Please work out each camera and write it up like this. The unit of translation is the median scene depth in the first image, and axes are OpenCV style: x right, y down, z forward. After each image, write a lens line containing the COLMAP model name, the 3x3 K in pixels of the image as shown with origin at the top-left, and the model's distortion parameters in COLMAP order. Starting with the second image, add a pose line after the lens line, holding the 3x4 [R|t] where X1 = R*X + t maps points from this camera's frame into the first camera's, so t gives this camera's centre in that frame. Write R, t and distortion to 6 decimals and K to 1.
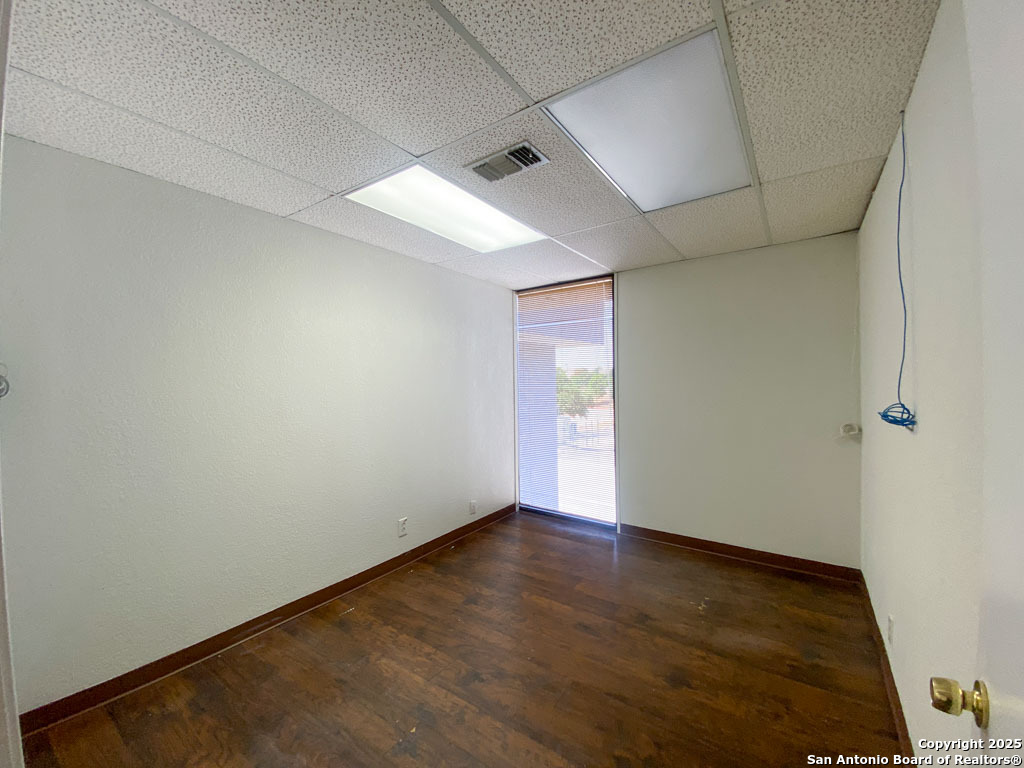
lens RADIAL K [[425.7, 0, 514.0], [0, 425.7, 380.5], [0, 0, 1]] dist [0.045671, -0.027087]
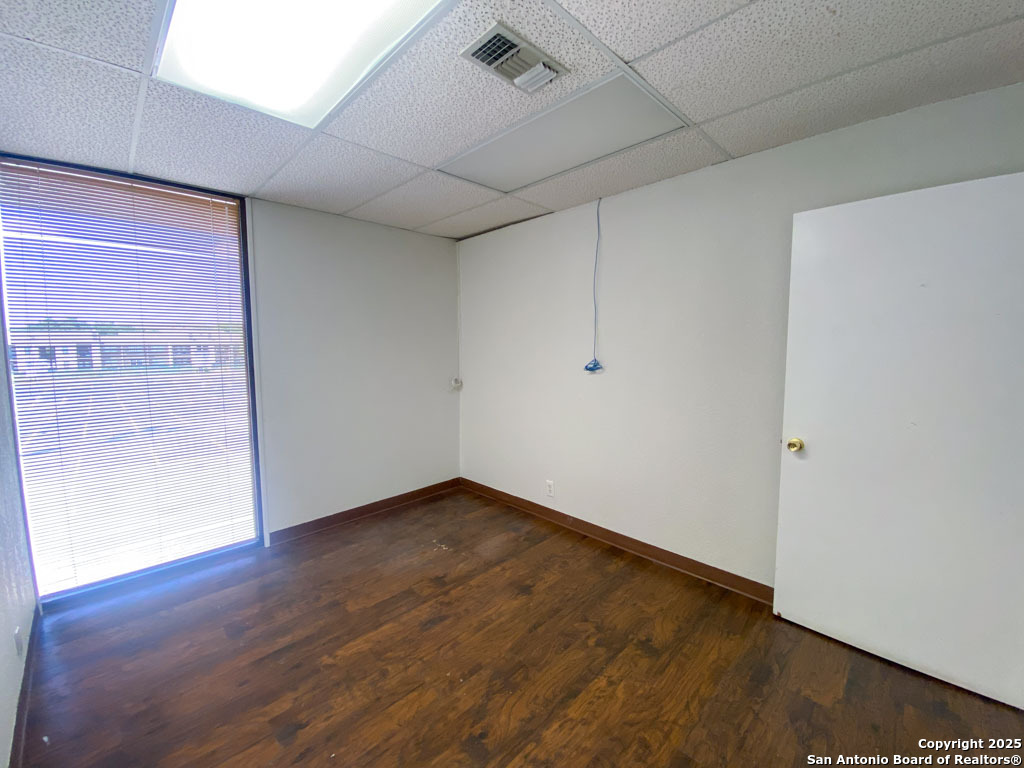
lens RADIAL K [[419.0, 0, 511.6], [0, 419.0, 380.6], [0, 0, 1]] dist [0.042325, -0.026044]
pose [[0.172888, -0.075605, 0.982035, -0.585853], [0.002671, 0.997082, 0.076293, 0.002618], [-0.984938, -0.010567, 0.172585, 0.631100]]
